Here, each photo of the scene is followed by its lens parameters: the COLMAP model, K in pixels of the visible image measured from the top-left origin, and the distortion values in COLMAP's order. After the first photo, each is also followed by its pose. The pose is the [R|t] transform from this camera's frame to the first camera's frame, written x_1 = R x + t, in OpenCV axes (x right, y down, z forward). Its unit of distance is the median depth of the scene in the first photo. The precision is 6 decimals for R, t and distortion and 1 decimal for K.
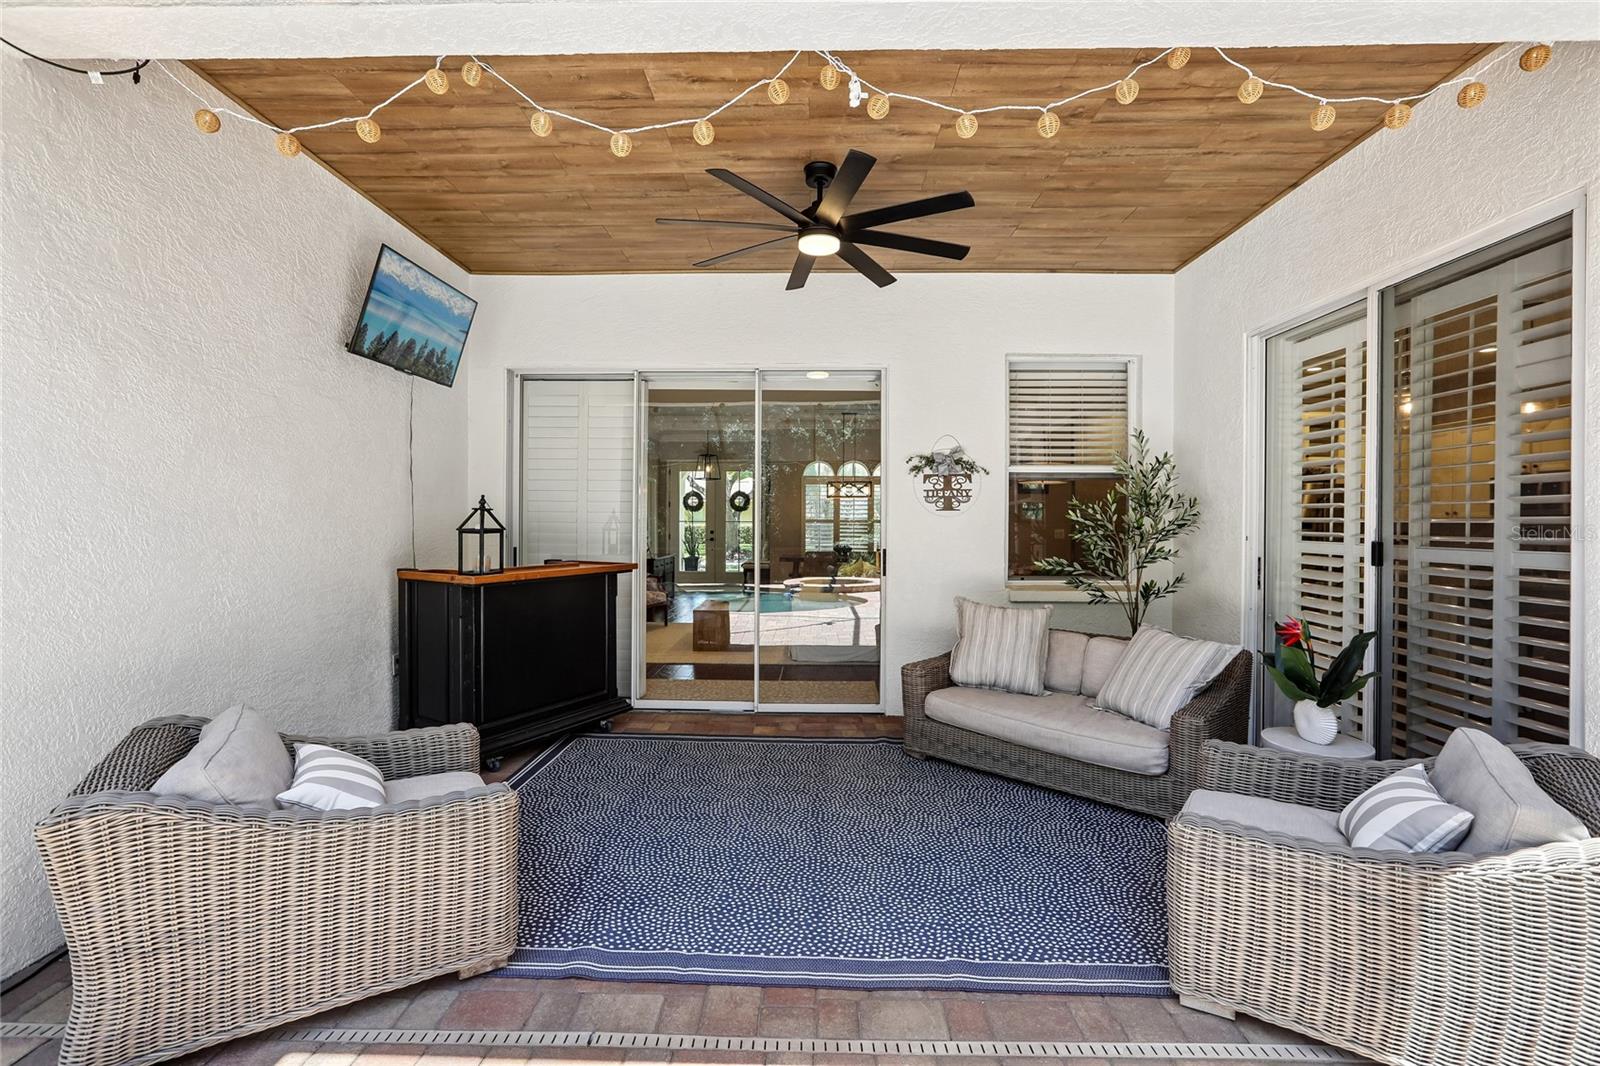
lens RADIAL K [[722.2, 0, 799.7], [0, 722.2, 522.4], [0, 0, 1]] dist [-0.031557, 0.015179]
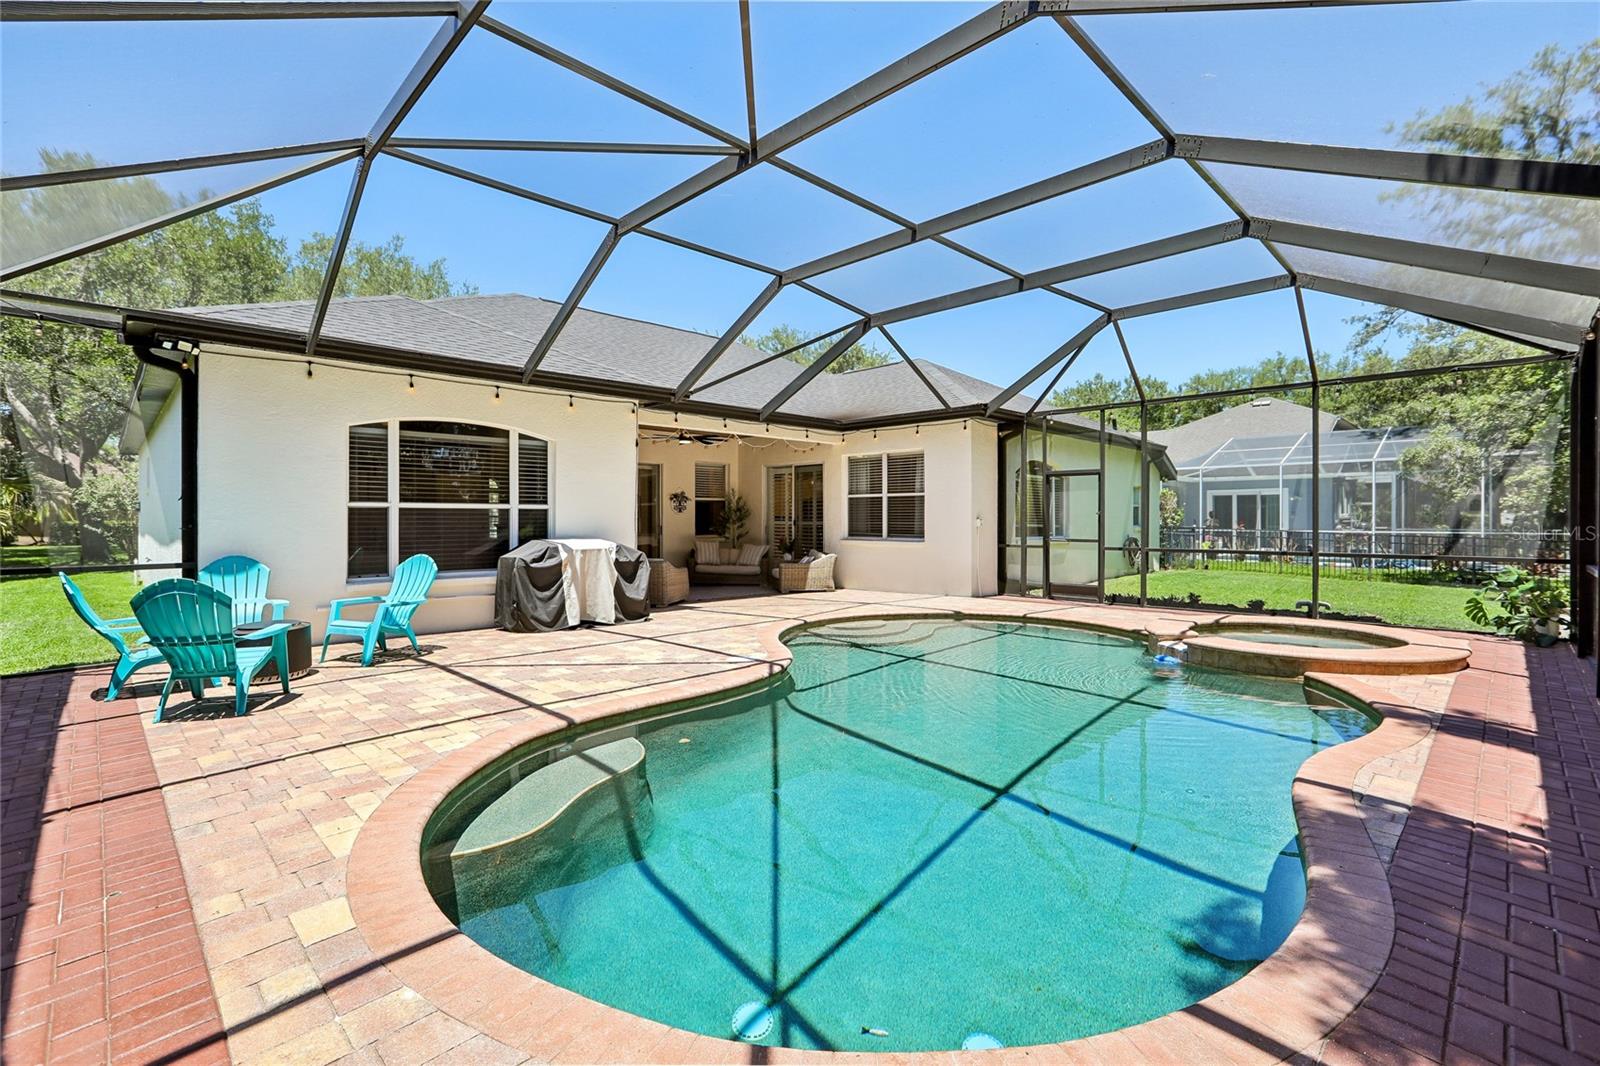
lens RADIAL K [[722.2, 0, 800.7], [0, 722.2, 516.3], [0, 0, 1]] dist [-0.031557, 0.015179]
pose [[0.687678, 0.003157, 0.726009, -1.700345], [0.006120, 0.999930, -0.010146, 0.034456], [-0.725990, 0.011420, 0.687611, -1.492326]]
